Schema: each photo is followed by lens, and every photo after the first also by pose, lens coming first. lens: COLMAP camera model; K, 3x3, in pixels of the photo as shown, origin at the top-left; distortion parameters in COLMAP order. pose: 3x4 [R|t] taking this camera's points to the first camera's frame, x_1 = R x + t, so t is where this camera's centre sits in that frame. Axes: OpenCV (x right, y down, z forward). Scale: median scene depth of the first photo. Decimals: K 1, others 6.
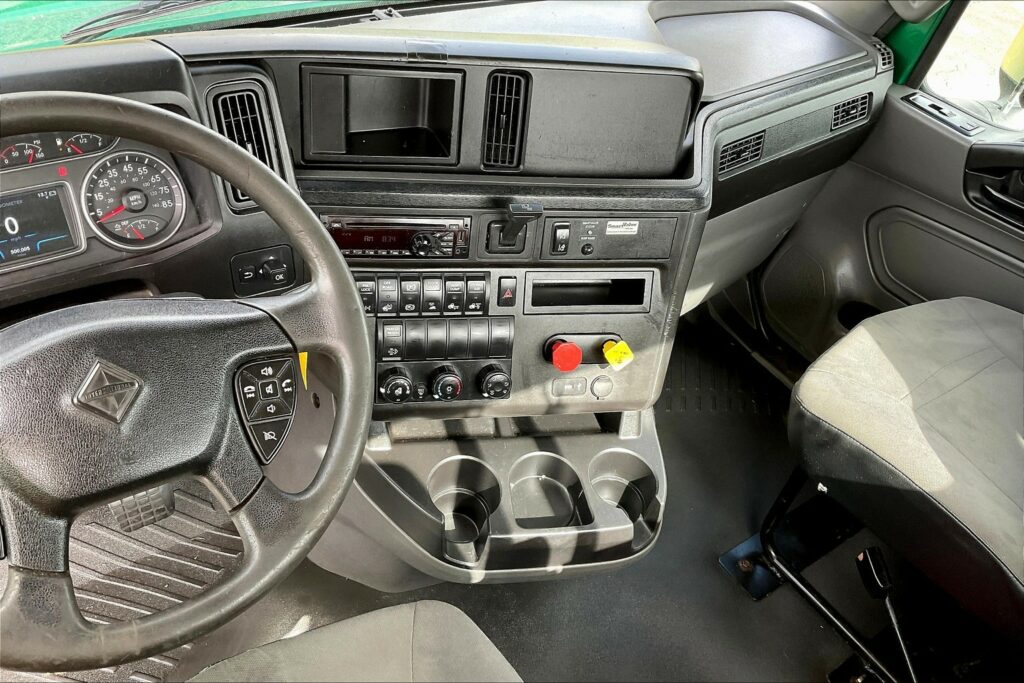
lens RADIAL K [[829.1, 0, 505.0], [0, 829.1, 340.3], [0, 0, 1]] dist [0.084714, -0.167760]
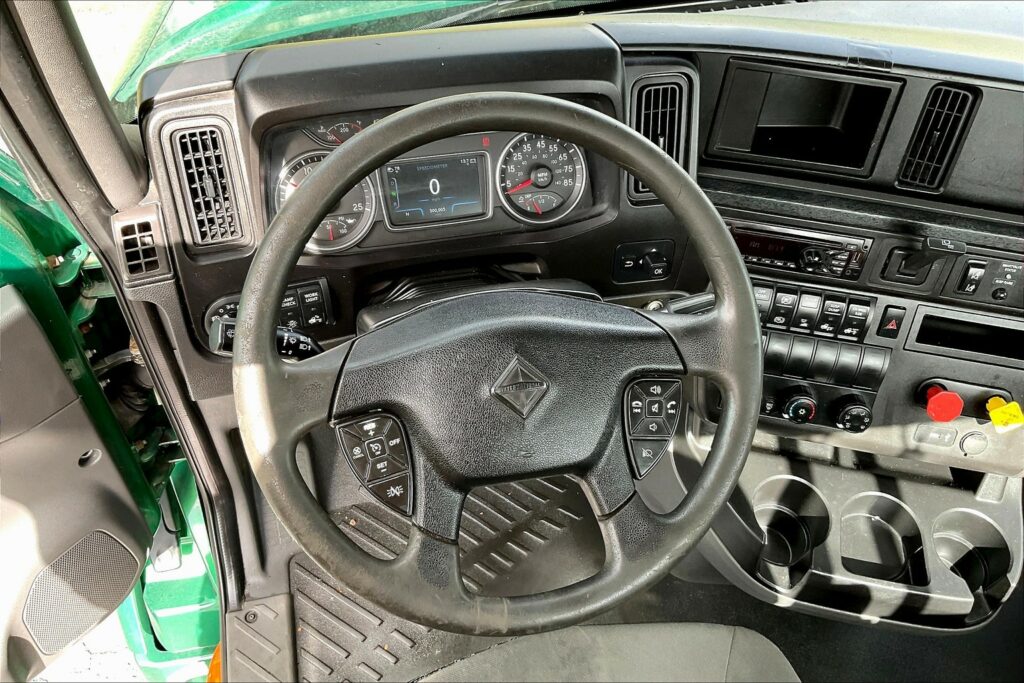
lens RADIAL K [[829.1, 0, 512.7], [0, 829.1, 341.1], [0, 0, 1]] dist [0.084714, -0.167760]
pose [[0.928851, 0.210595, -0.304771, -0.107838], [-0.184330, 0.976361, 0.112875, -0.071819], [0.321338, -0.048666, 0.945713, -0.002190]]
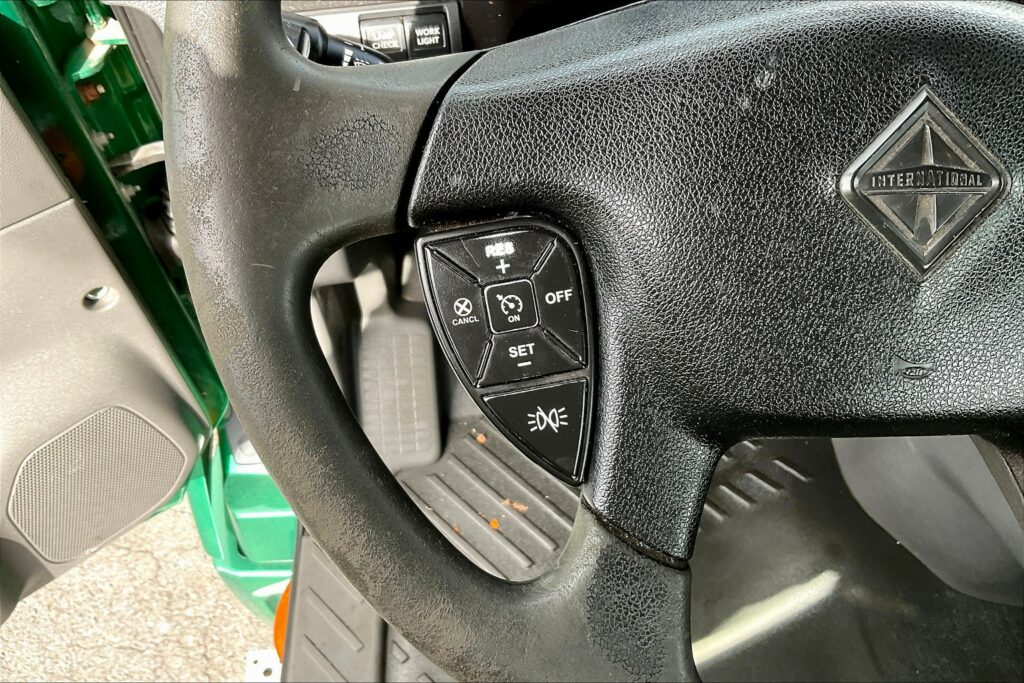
lens RADIAL K [[829.1, 0, 498.1], [0, 829.1, 323.8], [0, 0, 1]] dist [0.084714, -0.167760]
pose [[0.821704, 0.334082, -0.461727, -0.272810], [-0.248423, 0.939112, 0.237392, 0.049857], [0.512921, -0.080363, 0.854666, 0.357484]]
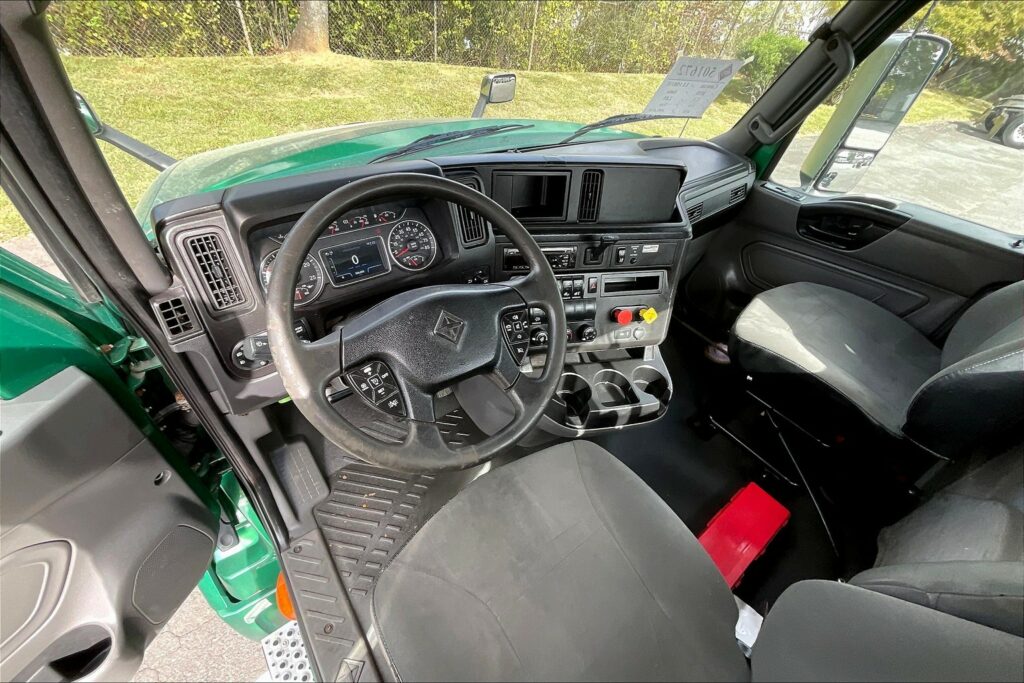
lens RADIAL K [[408.5, 0, 512.0], [0, 408.5, 341.4], [0, 0, 1]] dist [-0.010398, 0.000774]
pose [[0.998172, -0.060333, -0.003467, -0.206725], [0.060351, 0.998162, 0.005443, 0.060992], [0.003132, -0.005642, 0.999979, 0.046282]]
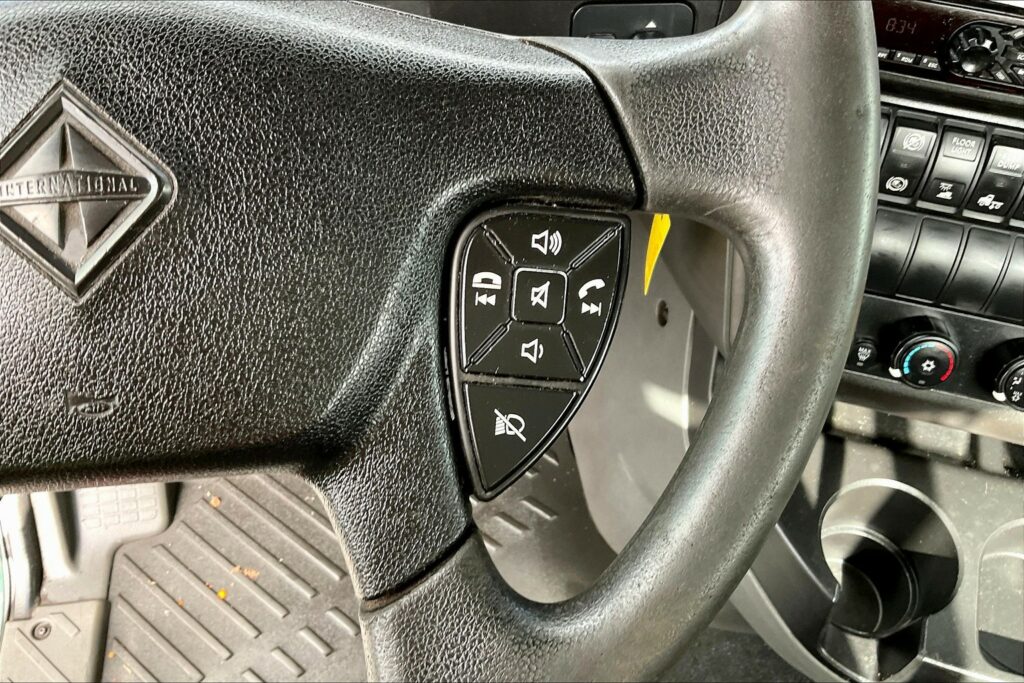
lens RADIAL K [[829.1, 0, 505.9], [0, 829.1, 334.9], [0, 0, 1]] dist [0.084714, -0.167760]
pose [[0.884864, 0.268663, -0.380573, -0.112976], [-0.220222, 0.961139, 0.166475, 0.014665], [0.410509, -0.063498, 0.909643, 0.480451]]
